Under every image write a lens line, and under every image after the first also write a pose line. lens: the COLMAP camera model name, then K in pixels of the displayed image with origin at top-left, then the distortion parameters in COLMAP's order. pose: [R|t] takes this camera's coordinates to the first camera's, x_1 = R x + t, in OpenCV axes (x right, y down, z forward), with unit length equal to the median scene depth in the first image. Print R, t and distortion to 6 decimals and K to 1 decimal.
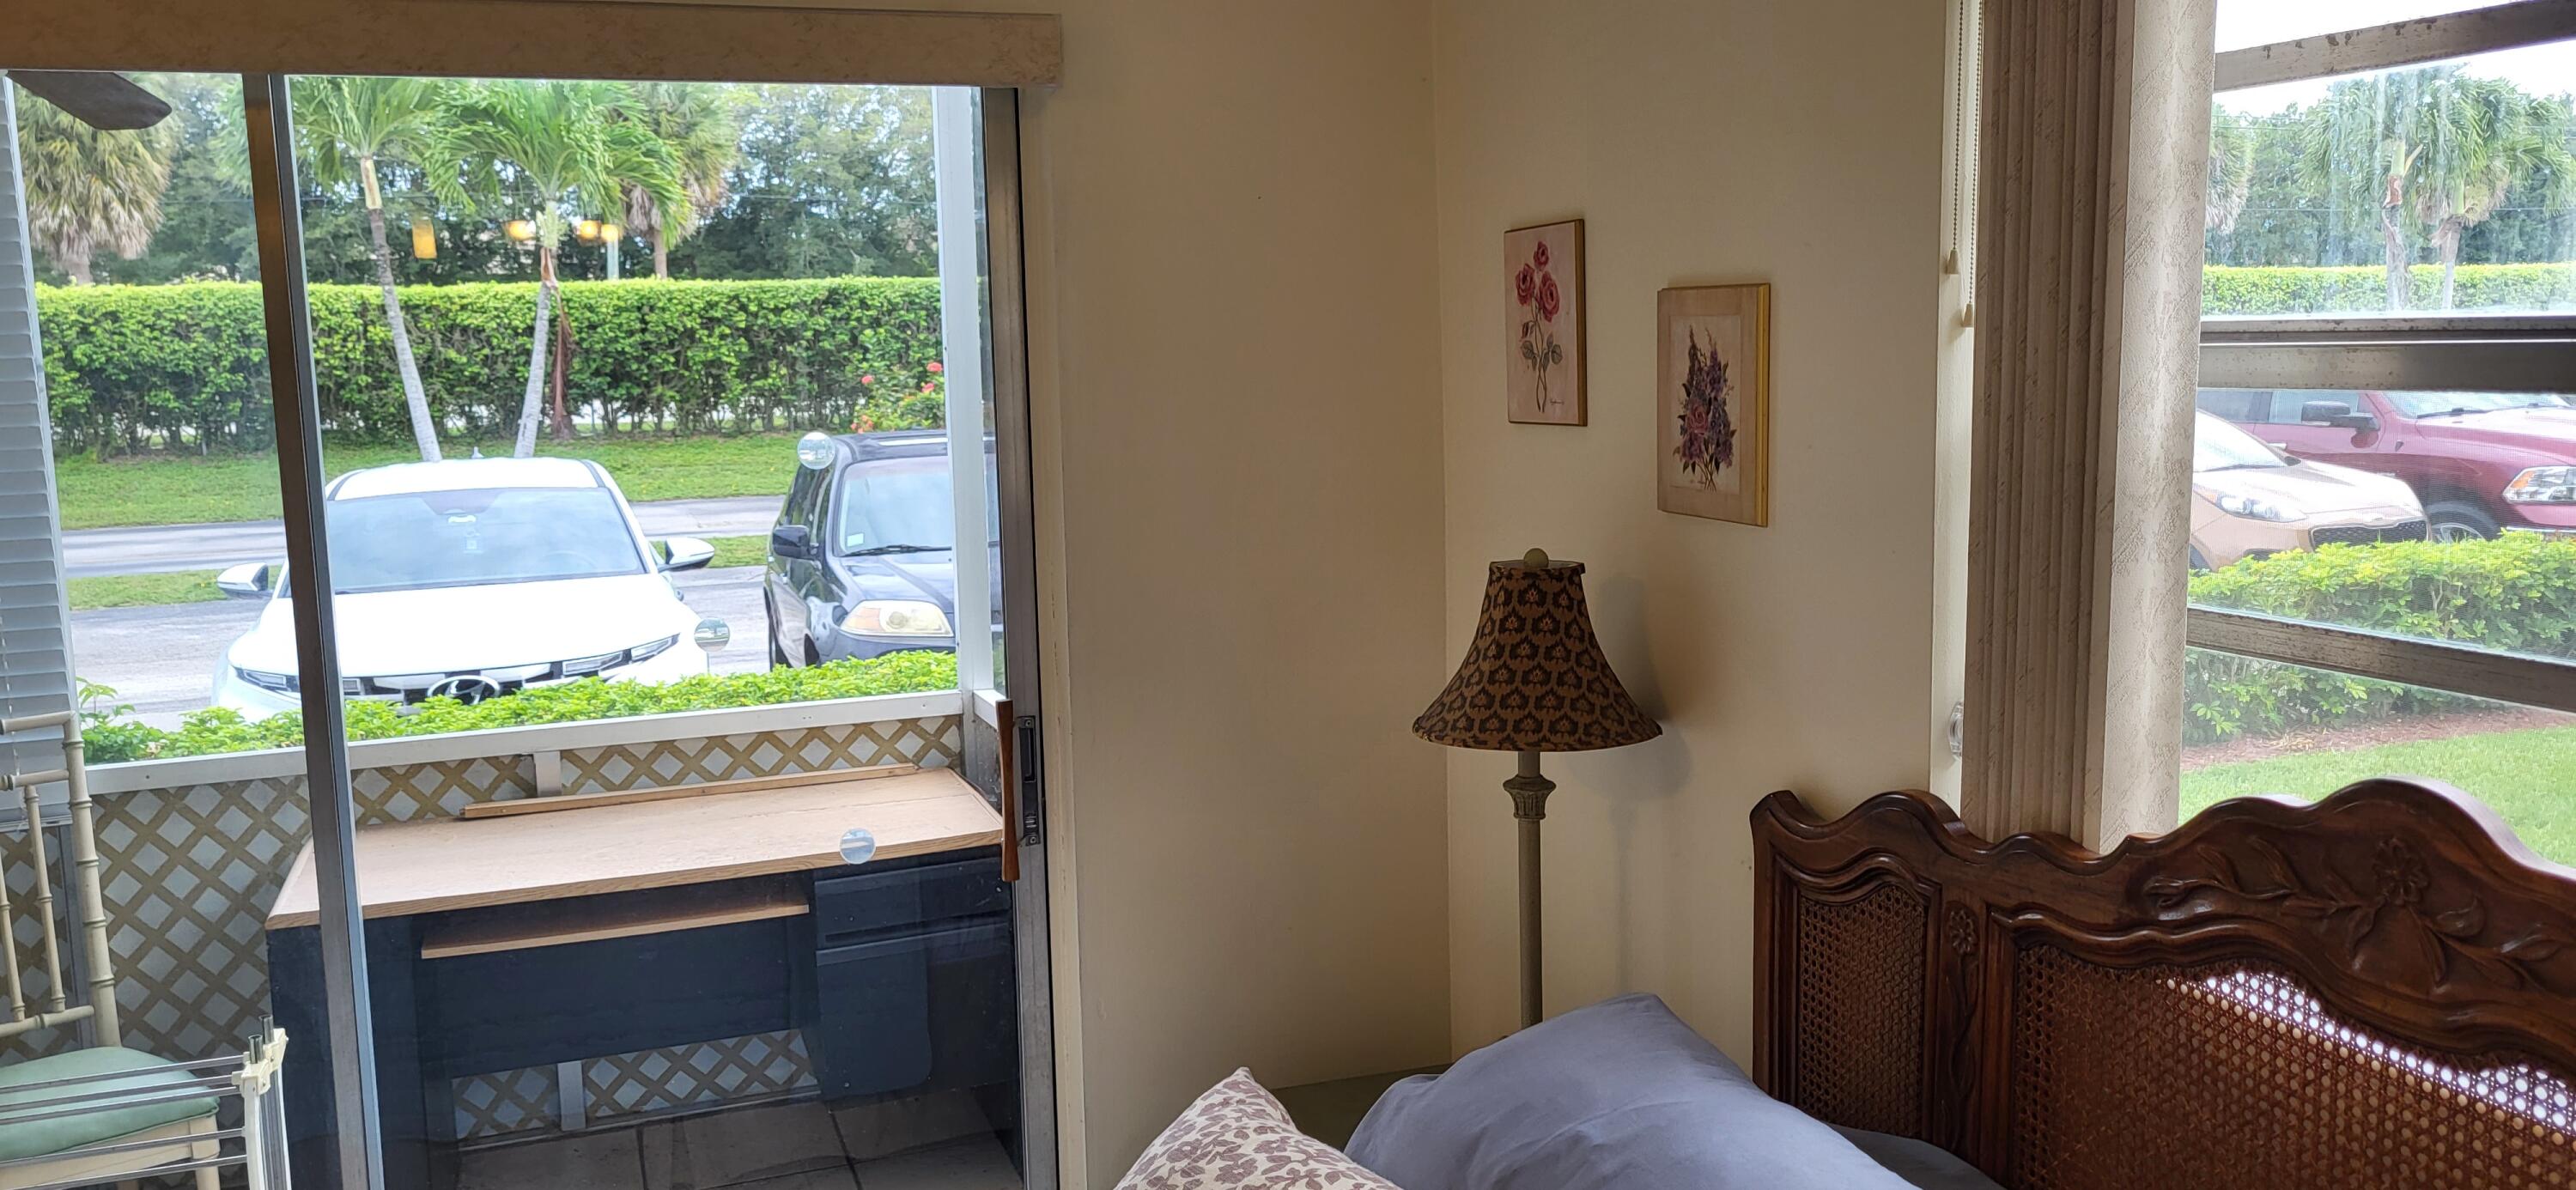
lens RADIAL K [[1974.5, 0, 1295.4], [0, 1974.5, 578.5], [0, 0, 1]] dist [0.069416, -0.046501]
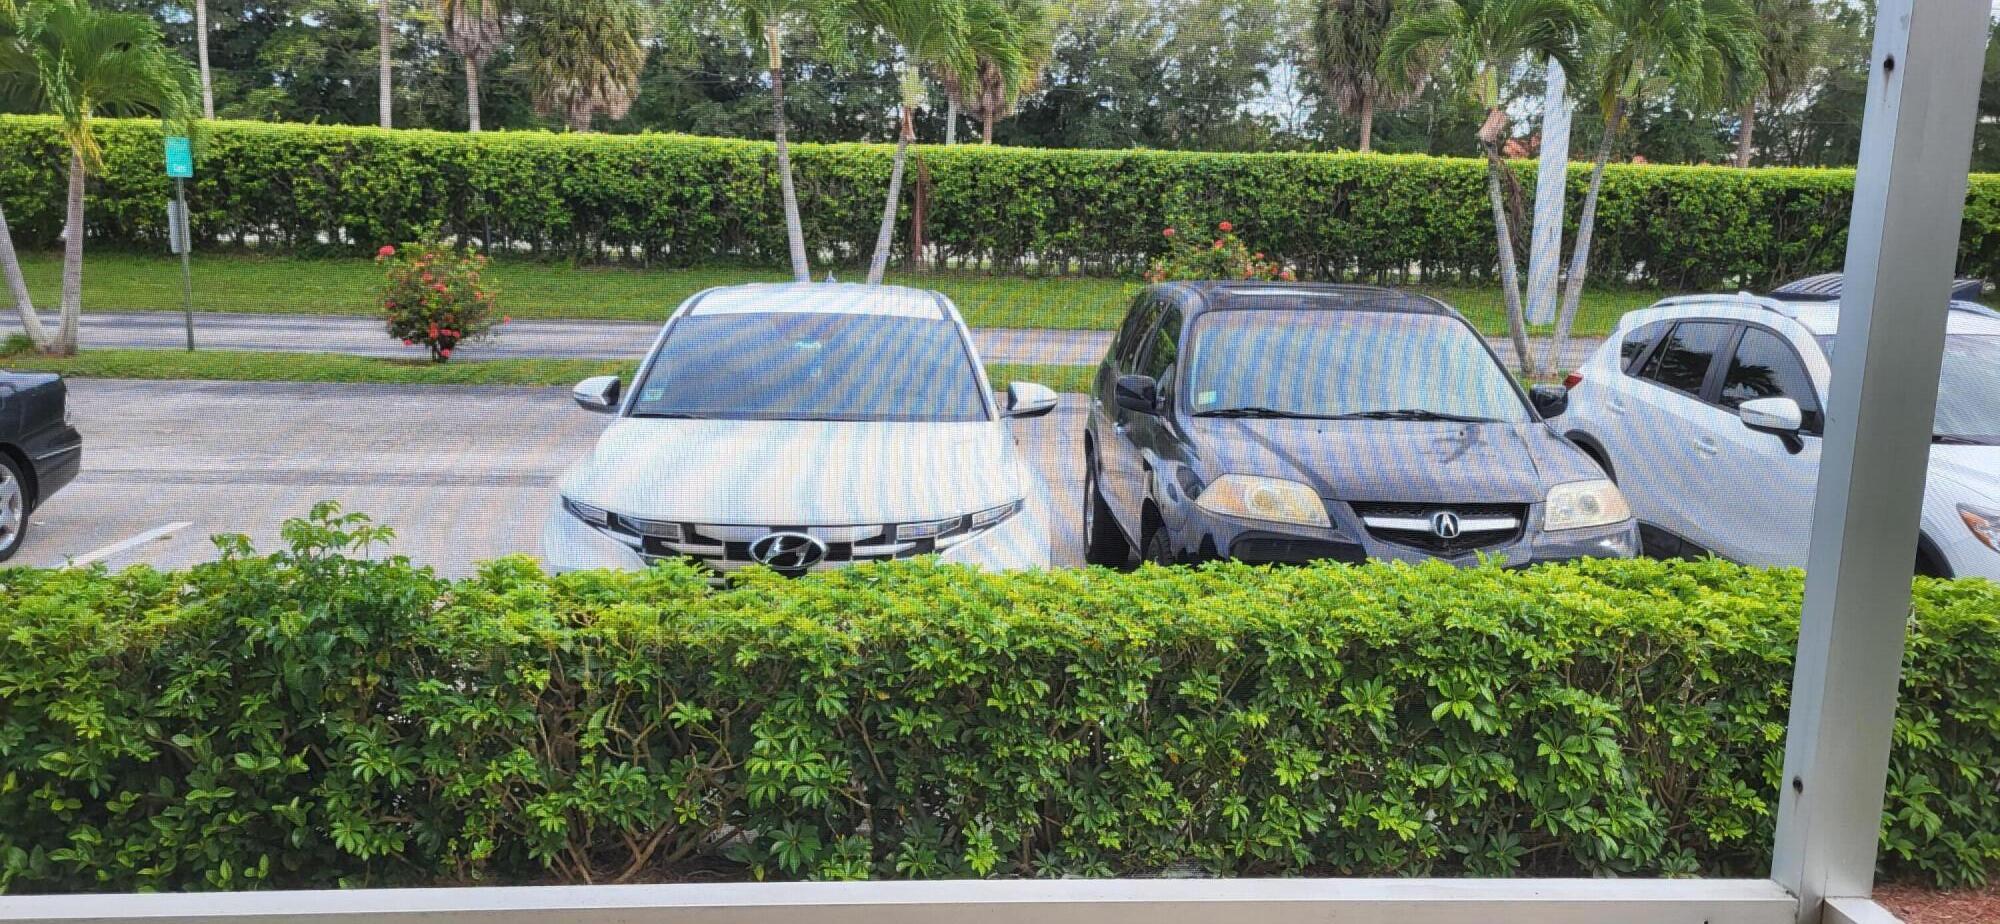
lens RADIAL K [[1524.5, 0, 1052.6], [0, 1524.5, 459.7], [0, 0, 1]] dist [0.008921, 0.000900]
pose [[0.966031, 0.092114, -0.241452, -0.040762], [-0.083286, 0.995438, 0.046540, -0.006068], [0.244638, -0.024849, 0.969296, 0.105492]]
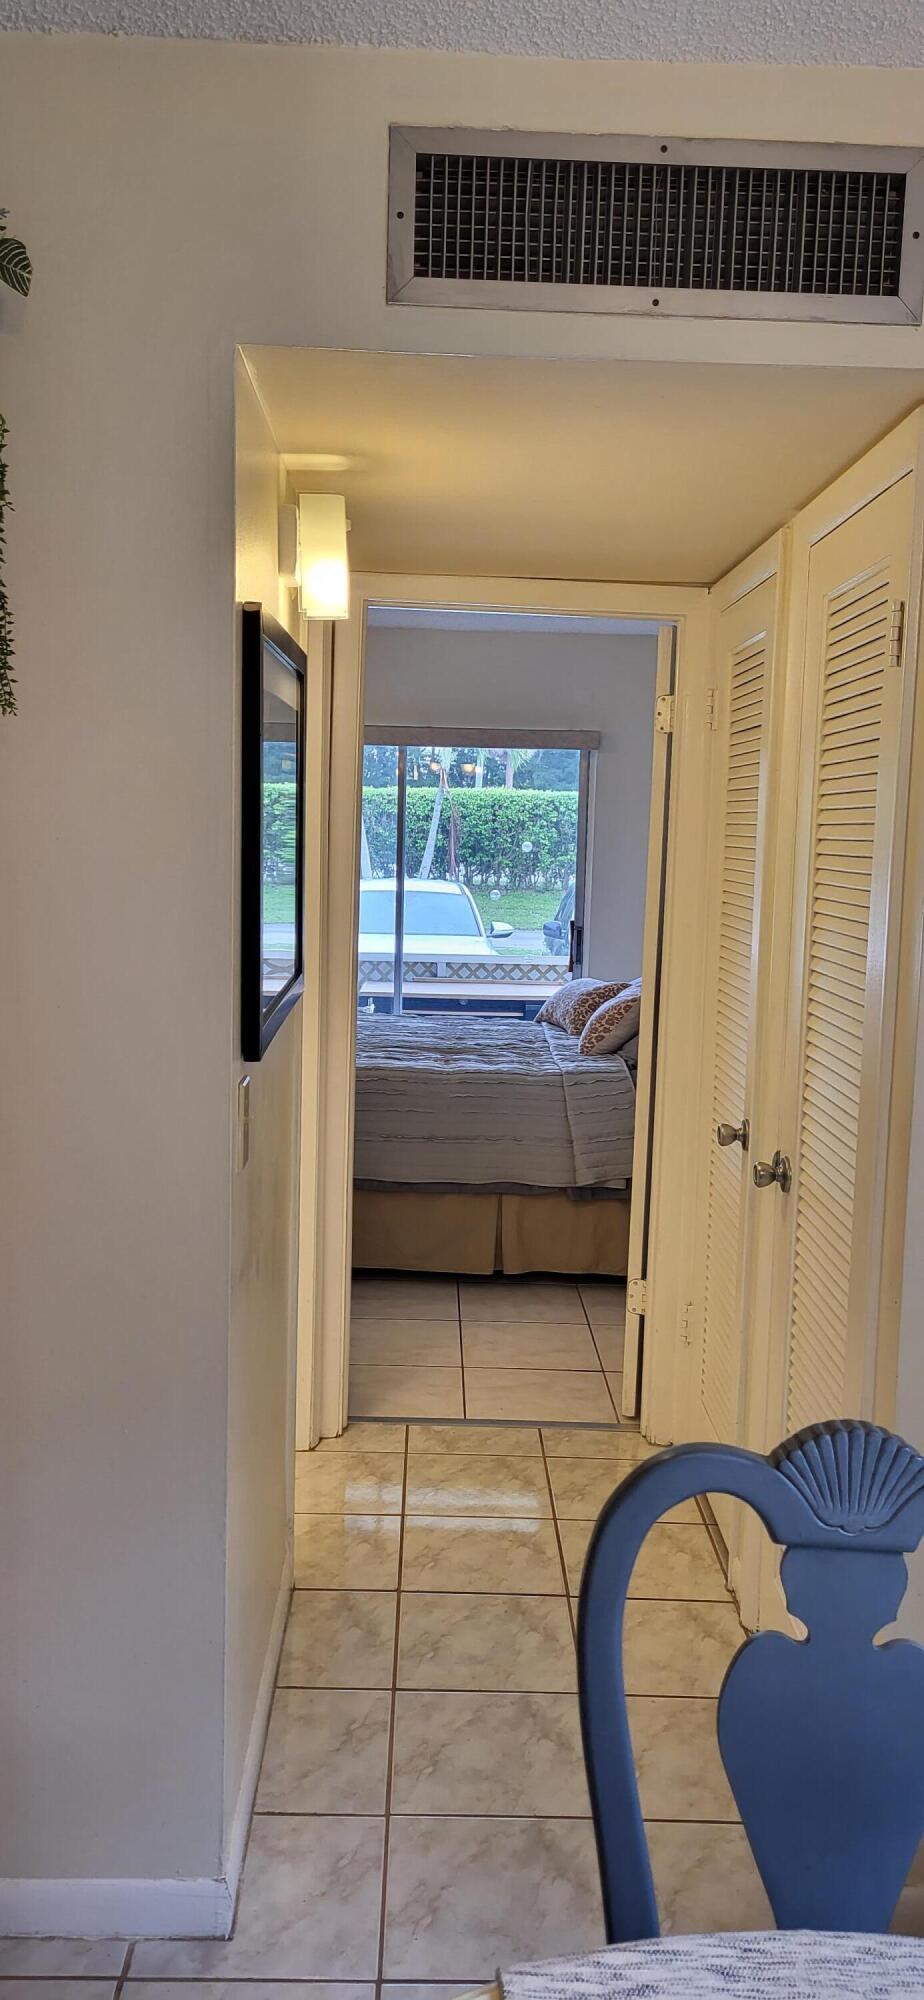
lens RADIAL K [[1533.1, 0, 483.8], [0, 1533.1, 1005.8], [0, 0, 1]] dist [0.069416, -0.046501]
pose [[0.947346, 0.085124, -0.308689, 0.048186], [-0.089530, 0.995984, -0.000109, 0.020523], [0.307440, 0.027740, 0.951163, -0.141027]]
